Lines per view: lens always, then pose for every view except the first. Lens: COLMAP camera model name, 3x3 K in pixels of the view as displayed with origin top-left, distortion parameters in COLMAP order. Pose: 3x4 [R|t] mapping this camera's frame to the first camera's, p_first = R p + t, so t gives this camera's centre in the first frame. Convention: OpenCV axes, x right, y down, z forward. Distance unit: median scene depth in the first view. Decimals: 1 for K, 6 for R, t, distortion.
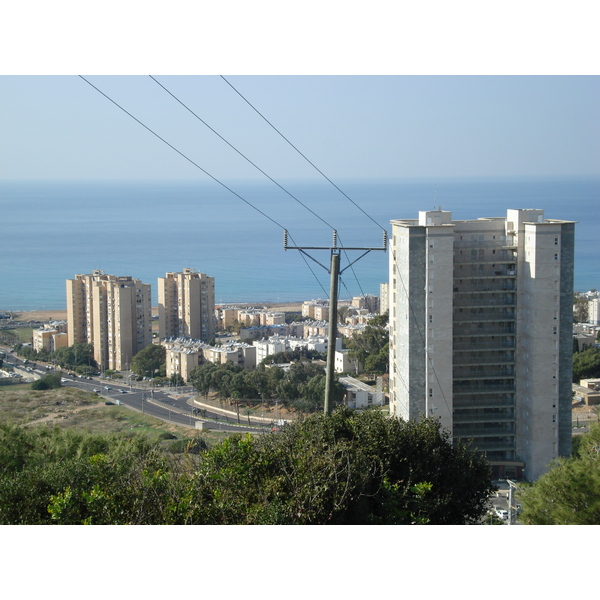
lens RADIAL K [[1203.3, 0, 300.0], [0, 1203.3, 300.0], [0, 0, 1]] dist [0.344882, -0.045534]
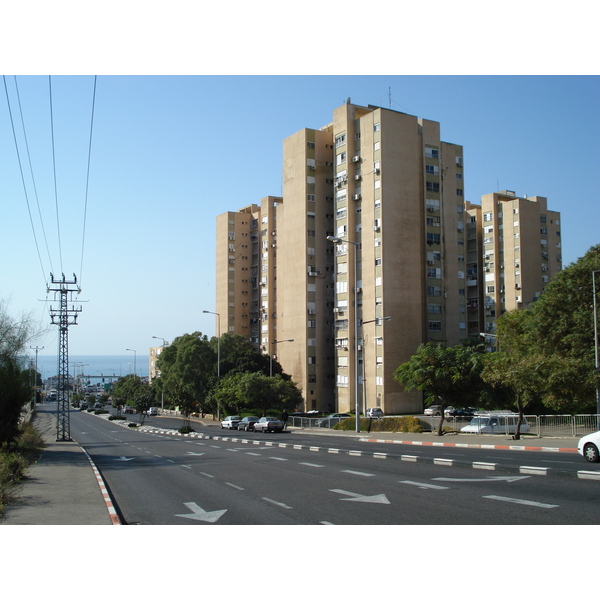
lens RADIAL K [[685.6, 0, 300.0], [0, 685.6, 300.0], [0, 0, 1]] dist [-0.072334, -0.024668]
pose [[0.993776, -0.003909, -0.111326, -0.148065], [-0.016392, 0.983373, -0.180858, 0.060211], [0.110182, 0.181558, 0.977188, 0.841776]]
